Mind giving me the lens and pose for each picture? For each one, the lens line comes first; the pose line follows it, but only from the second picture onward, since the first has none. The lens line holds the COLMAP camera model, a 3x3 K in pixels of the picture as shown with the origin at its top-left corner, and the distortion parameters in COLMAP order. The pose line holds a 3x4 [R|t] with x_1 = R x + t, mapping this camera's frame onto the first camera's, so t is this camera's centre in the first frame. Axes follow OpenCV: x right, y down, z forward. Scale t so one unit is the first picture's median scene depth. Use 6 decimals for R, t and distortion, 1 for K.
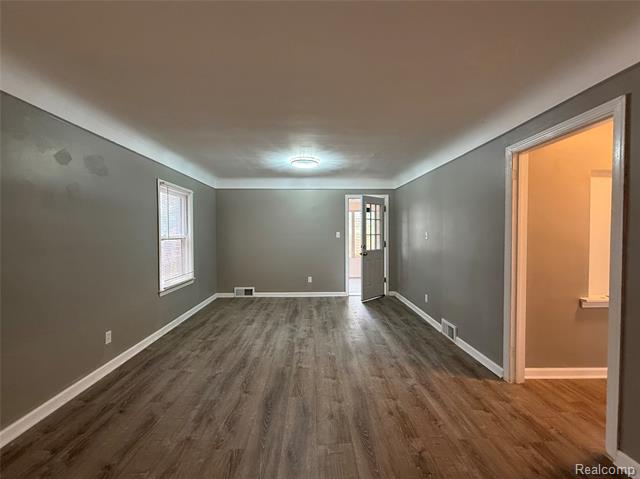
lens RADIAL K [[257.8, 0, 321.0], [0, 257.8, 241.9], [0, 0, 1]] dist [0.003206, 0.000911]
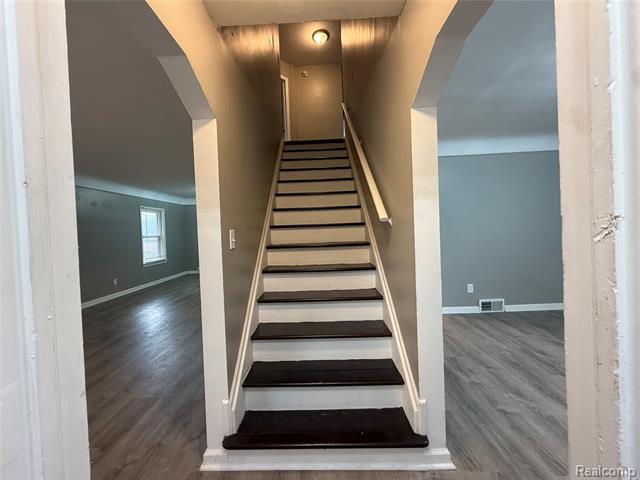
lens RADIAL K [[257.8, 0, 315.3], [0, 257.8, 235.1], [0, 0, 1]] dist [0.003206, 0.000911]
pose [[0.995799, -0.040337, -0.082208, 0.646018], [0.039194, 0.999112, -0.015477, 0.044390], [0.082759, 0.012190, 0.996495, -0.637199]]
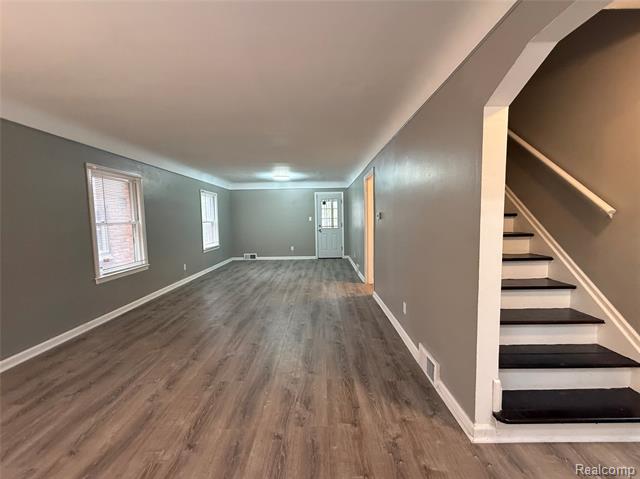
lens RADIAL K [[257.8, 0, 322.5], [0, 257.8, 241.8], [0, 0, 1]] dist [0.003206, 0.000911]
pose [[0.999332, -0.009986, -0.035150, 0.243746], [0.011801, 0.998587, 0.051822, 0.037414], [0.034583, -0.052202, 0.998038, -0.664571]]
